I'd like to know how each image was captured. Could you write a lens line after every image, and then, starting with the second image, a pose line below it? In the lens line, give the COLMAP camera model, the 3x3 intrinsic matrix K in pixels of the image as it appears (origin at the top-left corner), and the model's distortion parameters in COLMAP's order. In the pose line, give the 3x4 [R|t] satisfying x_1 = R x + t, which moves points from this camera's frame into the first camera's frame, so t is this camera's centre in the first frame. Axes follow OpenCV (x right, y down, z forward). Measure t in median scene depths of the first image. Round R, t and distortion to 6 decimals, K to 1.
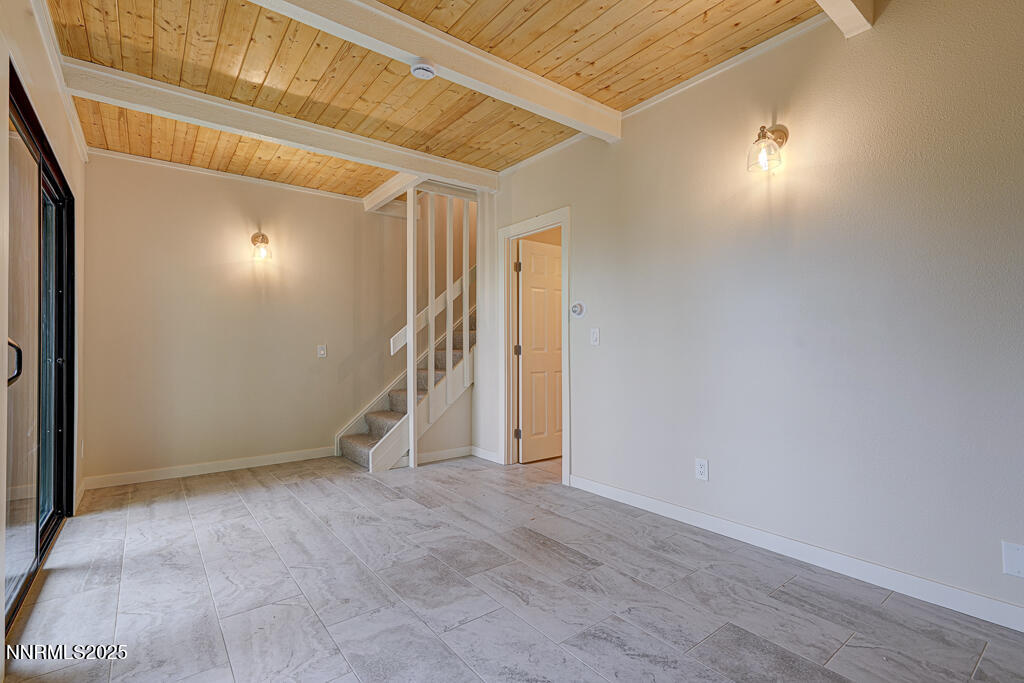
lens RADIAL K [[467.8, 0, 504.2], [0, 467.8, 344.7], [0, 0, 1]] dist [-0.000962, 0.004713]
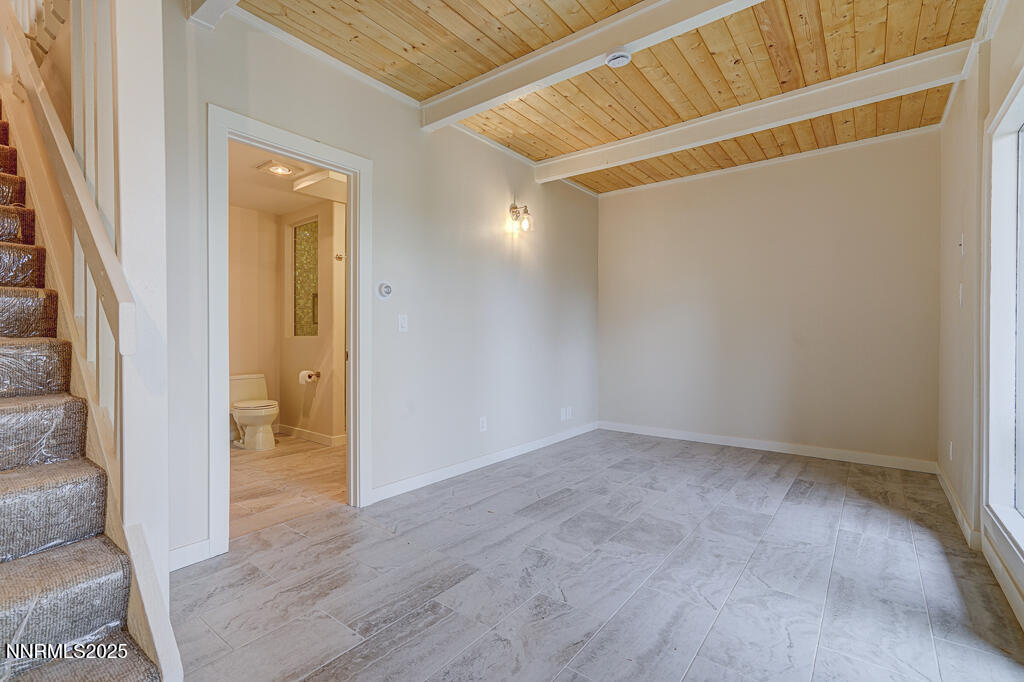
lens RADIAL K [[467.8, 0, 518.2], [0, 467.8, 343.4], [0, 0, 1]] dist [-0.000962, 0.004713]
pose [[-0.260661, -0.010873, 0.965369, -0.909558], [-0.006852, 0.999932, 0.009412, 0.014656], [-0.965406, -0.004162, -0.260718, 1.231937]]
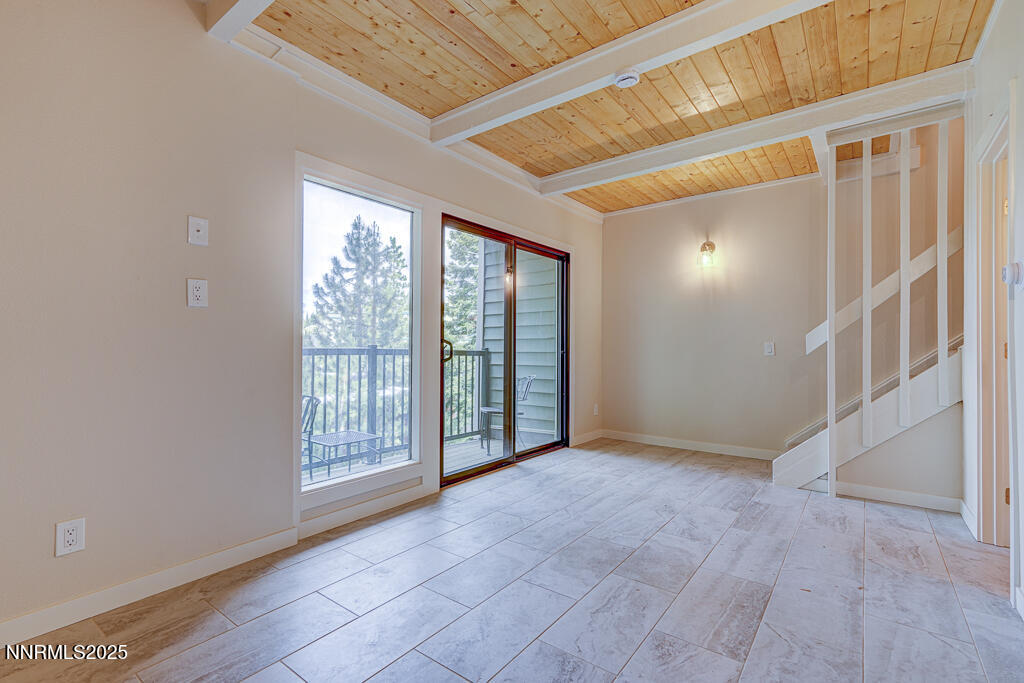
lens RADIAL K [[467.8, 0, 518.8], [0, 467.8, 335.4], [0, 0, 1]] dist [-0.000962, 0.004713]
pose [[0.272600, -0.019517, -0.961930, 0.640752], [0.002714, 0.999806, -0.019517, 0.006020], [0.962124, 0.002710, 0.272600, 0.407938]]
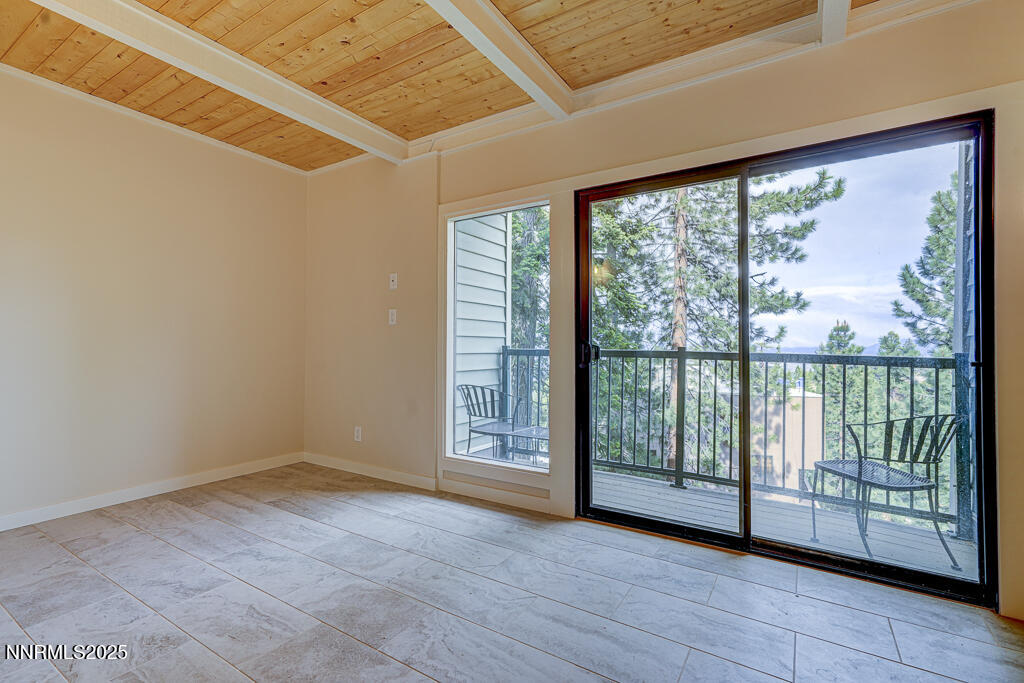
lens RADIAL K [[467.8, 0, 502.5], [0, 467.8, 342.5], [0, 0, 1]] dist [-0.000962, 0.004713]
pose [[-0.943675, -0.000030, -0.330874, -0.086004], [0.003871, 0.999931, -0.011129, 0.007415], [0.330851, -0.011783, -0.943609, 1.453995]]
